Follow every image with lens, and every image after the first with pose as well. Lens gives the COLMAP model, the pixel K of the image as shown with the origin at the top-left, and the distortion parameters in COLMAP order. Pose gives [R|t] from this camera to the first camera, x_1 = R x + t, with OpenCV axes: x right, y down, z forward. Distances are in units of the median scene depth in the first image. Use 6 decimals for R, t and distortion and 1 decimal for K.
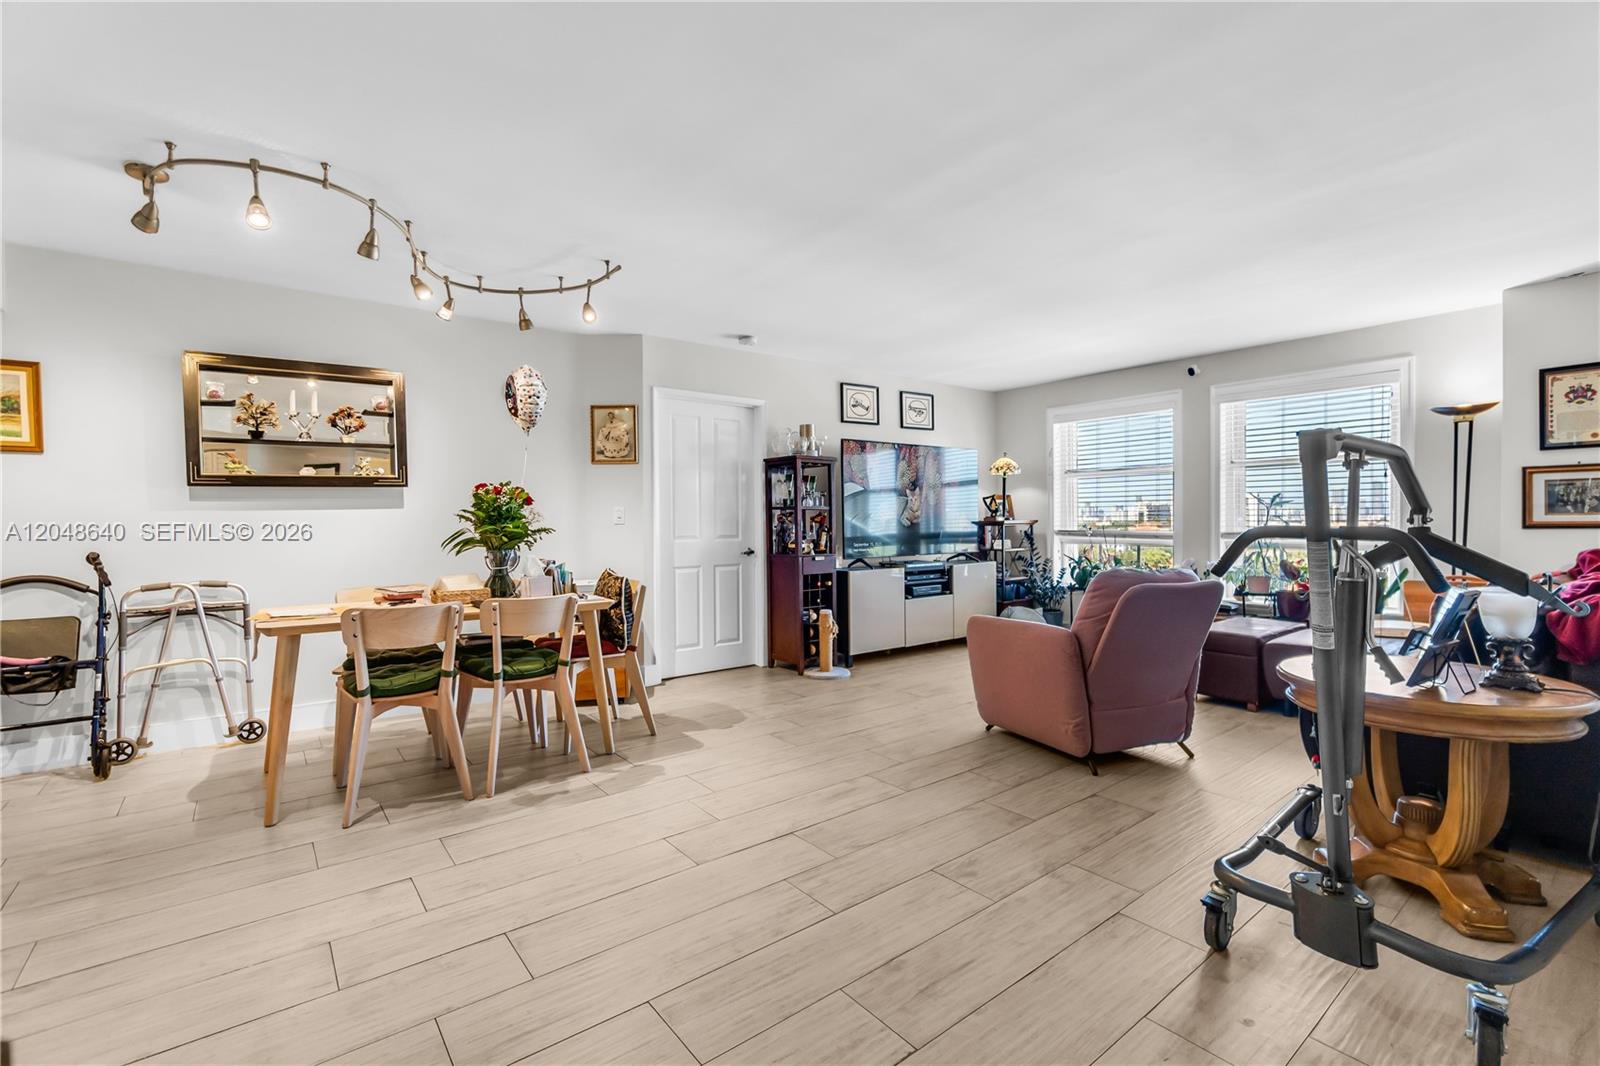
lens RADIAL K [[703.1, 0, 788.3], [0, 703.1, 529.6], [0, 0, 1]] dist [-0.006570, 0.002217]
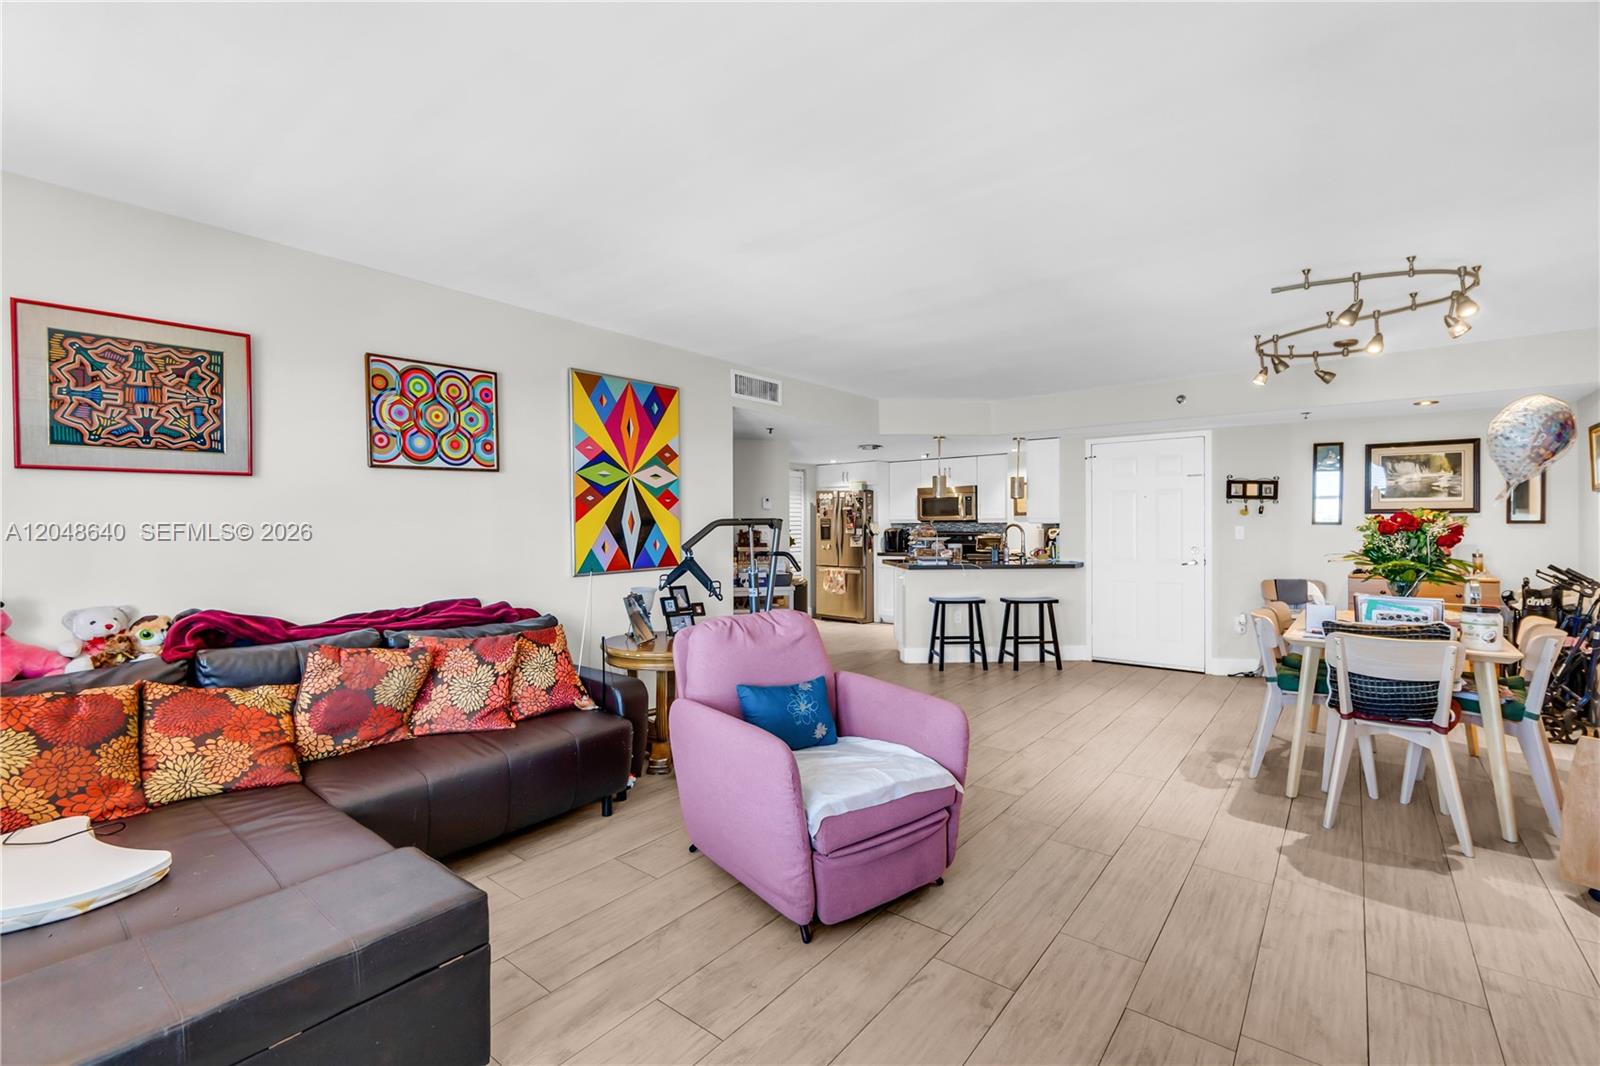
lens RADIAL K [[703.1, 0, 786.7], [0, 703.1, 520.7], [0, 0, 1]] dist [-0.006570, 0.002217]
pose [[-0.972603, 0.012071, -0.232158, 0.444241], [0.010906, 0.999921, 0.006301, -0.049385], [0.232216, 0.003597, -0.972658, 1.242670]]
